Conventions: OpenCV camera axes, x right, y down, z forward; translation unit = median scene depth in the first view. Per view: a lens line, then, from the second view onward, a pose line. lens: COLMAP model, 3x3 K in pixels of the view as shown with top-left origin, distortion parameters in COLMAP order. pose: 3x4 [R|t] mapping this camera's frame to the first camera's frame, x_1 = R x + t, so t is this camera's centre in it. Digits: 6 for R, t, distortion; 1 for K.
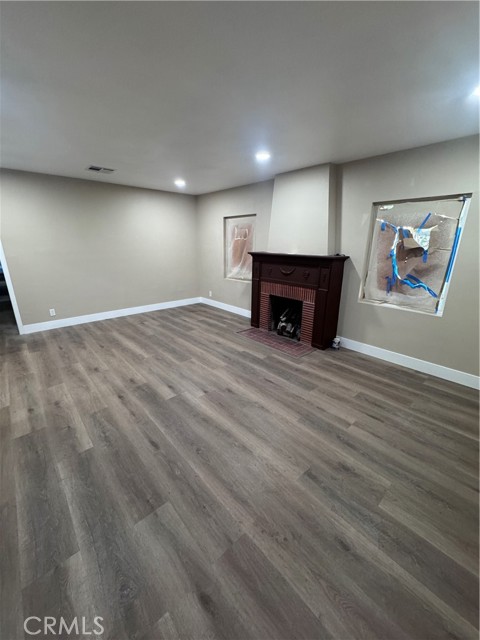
lens RADIAL K [[255.6, 0, 239.8], [0, 255.6, 322.8], [0, 0, 1]] dist [-0.003667, -0.000126]
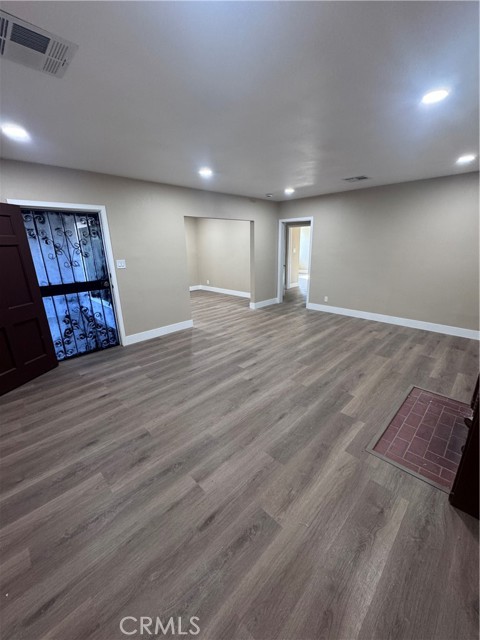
lens RADIAL K [[255.6, 0, 234.7], [0, 255.6, 319.6], [0, 0, 1]] dist [-0.003667, -0.000126]
pose [[0.034063, 0.281552, -0.958941, 0.705238], [-0.289175, 0.921232, 0.260209, -0.200180], [0.956670, 0.268439, 0.112798, 0.596534]]
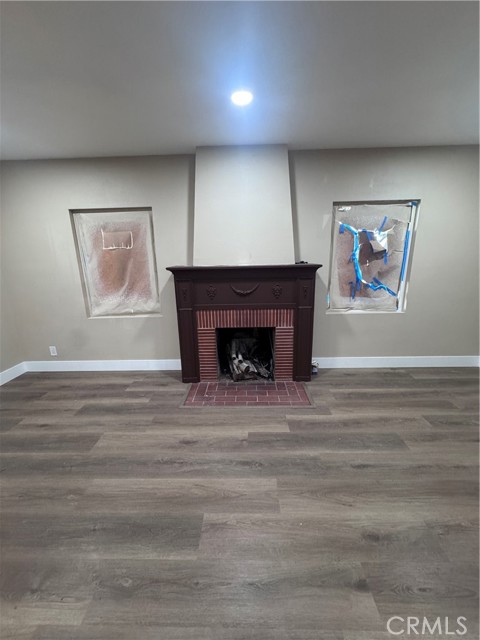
lens RADIAL K [[255.6, 0, 237.6], [0, 255.6, 320.5], [0, 0, 1]] dist [-0.003667, -0.000126]
pose [[0.683070, -0.206078, 0.700677, -0.391040], [0.249722, 0.967445, 0.041090, -0.184664], [-0.686334, 0.146907, 0.712295, 0.629441]]
